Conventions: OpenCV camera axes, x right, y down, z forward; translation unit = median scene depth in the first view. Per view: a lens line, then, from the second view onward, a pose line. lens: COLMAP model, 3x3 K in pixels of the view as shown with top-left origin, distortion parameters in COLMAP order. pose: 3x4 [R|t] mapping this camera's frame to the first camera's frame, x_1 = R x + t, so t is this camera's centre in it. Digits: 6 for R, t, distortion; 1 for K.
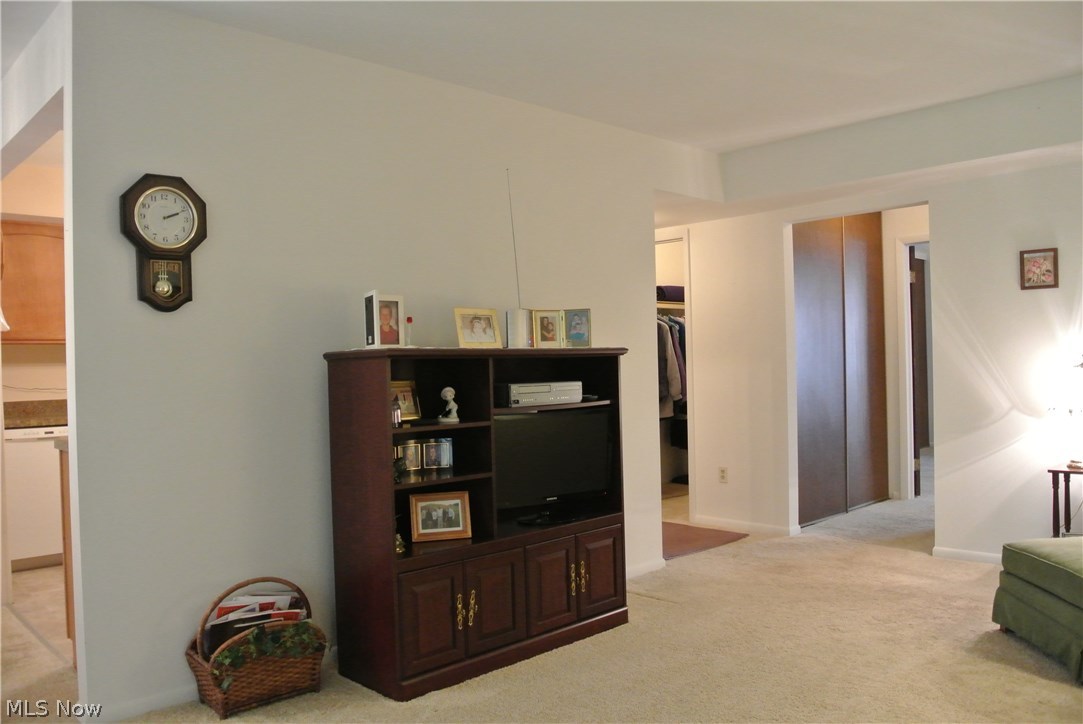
lens RADIAL K [[847.0, 0, 541.5], [0, 847.0, 362.0], [0, 0, 1]] dist [-0.082825, -0.001387]
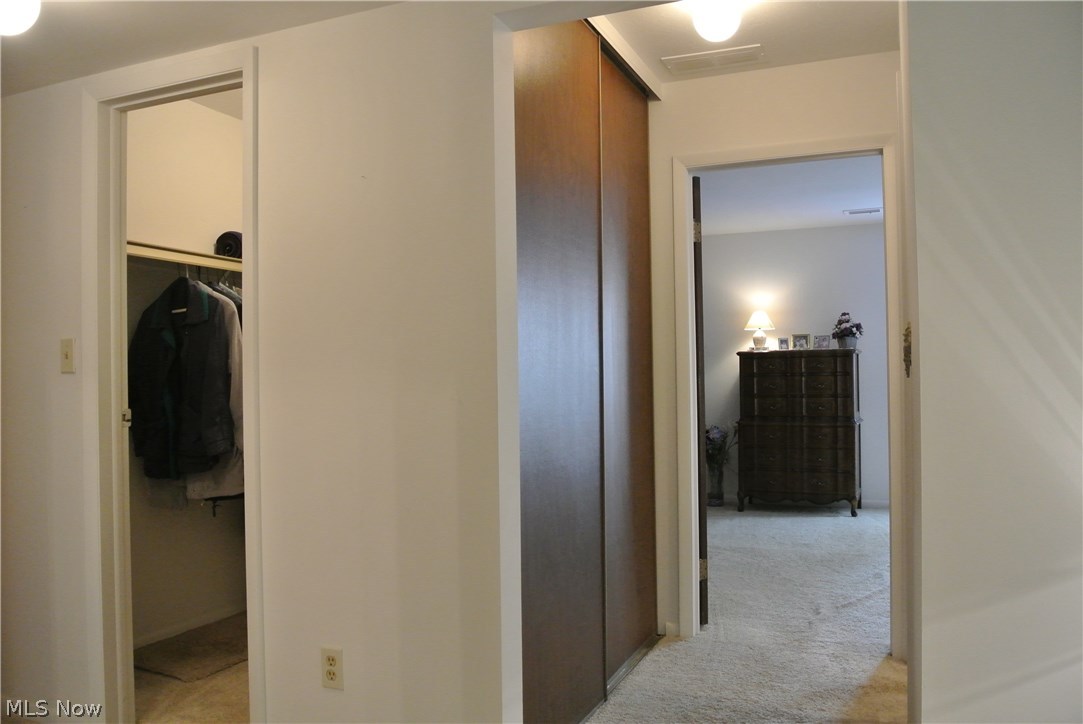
lens RADIAL K [[847.0, 0, 541.5], [0, 847.0, 362.0], [0, 0, 1]] dist [-0.082825, -0.001387]
pose [[0.921546, 0.016124, 0.387934, 0.134506], [-0.008307, 0.999727, -0.021819, -0.001224], [-0.388181, 0.016885, 0.921429, 0.530385]]
